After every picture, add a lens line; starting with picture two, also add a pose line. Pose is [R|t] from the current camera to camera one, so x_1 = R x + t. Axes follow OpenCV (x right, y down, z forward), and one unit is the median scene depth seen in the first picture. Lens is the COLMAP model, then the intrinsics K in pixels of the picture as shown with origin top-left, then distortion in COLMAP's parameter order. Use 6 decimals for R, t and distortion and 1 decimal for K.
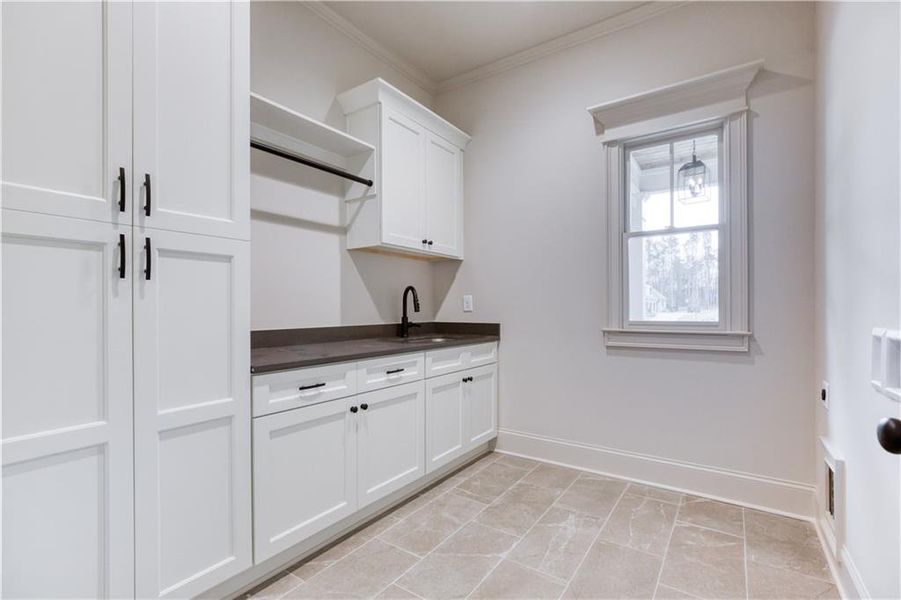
lens RADIAL K [[411.0, 0, 448.7], [0, 411.0, 304.0], [0, 0, 1]] dist [-0.000384, -0.000446]
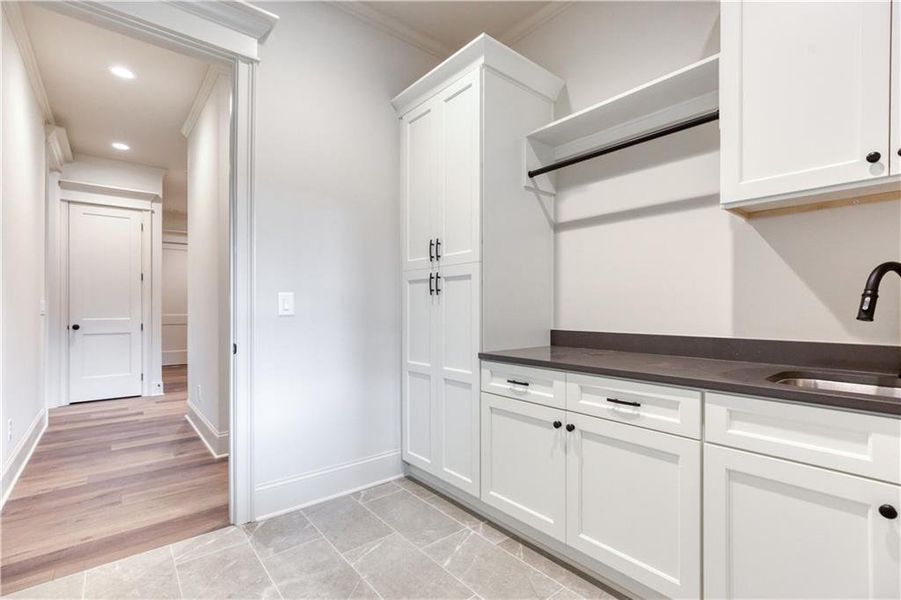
lens RADIAL K [[411.0, 0, 425.5], [0, 411.0, 309.2], [0, 0, 1]] dist [-0.000384, -0.000446]
pose [[-0.297155, -0.000434, -0.954829, 0.727814], [0.004038, 0.999990, -0.001711, 0.006996], [0.954821, -0.004364, -0.297150, 1.019635]]
